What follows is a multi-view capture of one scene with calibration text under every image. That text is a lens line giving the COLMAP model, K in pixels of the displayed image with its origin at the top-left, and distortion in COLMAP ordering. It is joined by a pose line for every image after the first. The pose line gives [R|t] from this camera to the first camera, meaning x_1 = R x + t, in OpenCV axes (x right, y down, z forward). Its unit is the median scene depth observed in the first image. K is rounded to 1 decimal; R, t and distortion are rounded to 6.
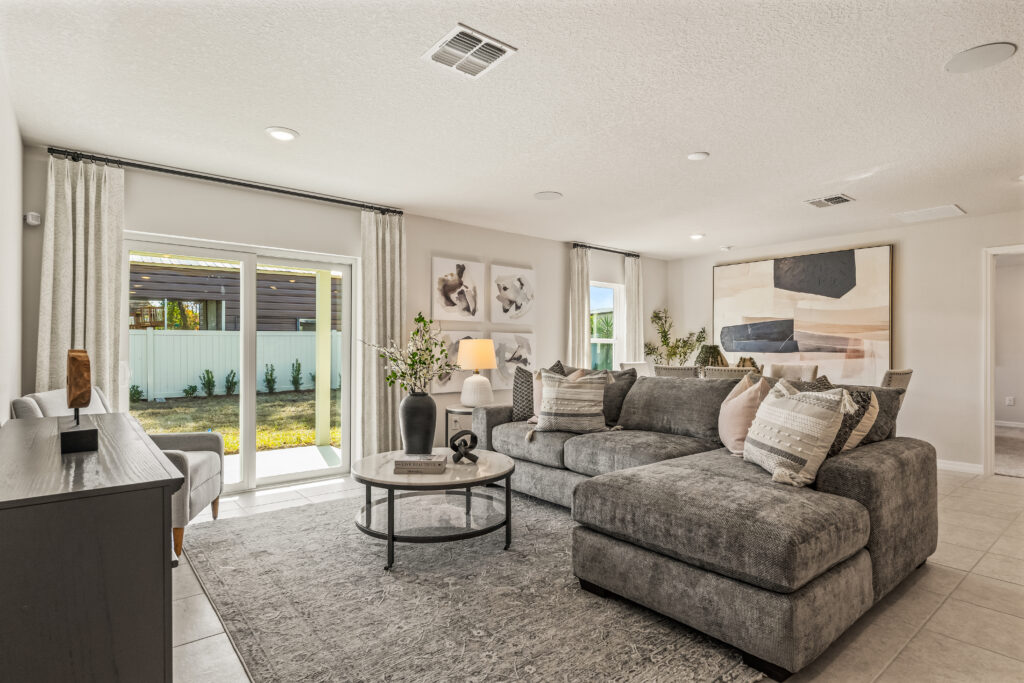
lens RADIAL K [[527.8, 0, 512.3], [0, 527.8, 343.7], [0, 0, 1]] dist [-0.003556, -0.000131]
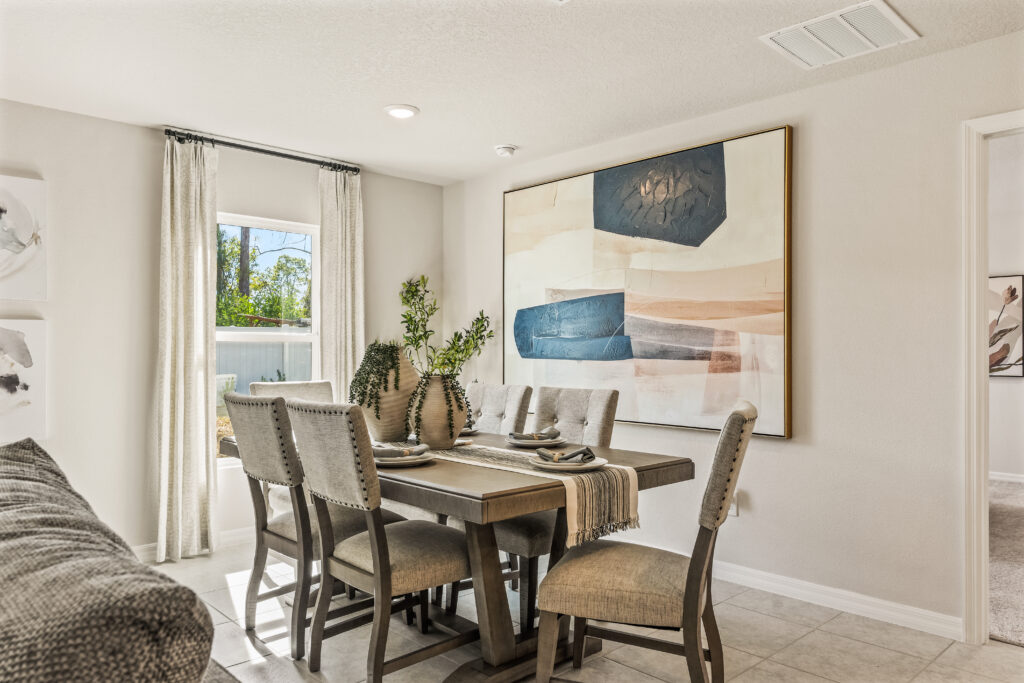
lens RADIAL K [[708.8, 0, 511.7], [0, 708.8, 344.2], [0, 0, 1]] dist [0.007467, -0.000531]
pose [[0.997528, -0.002608, 0.070217, 0.400105], [0.002601, 0.999997, 0.000191, 0.001960], [-0.070218, -0.000008, 0.997532, 0.365177]]
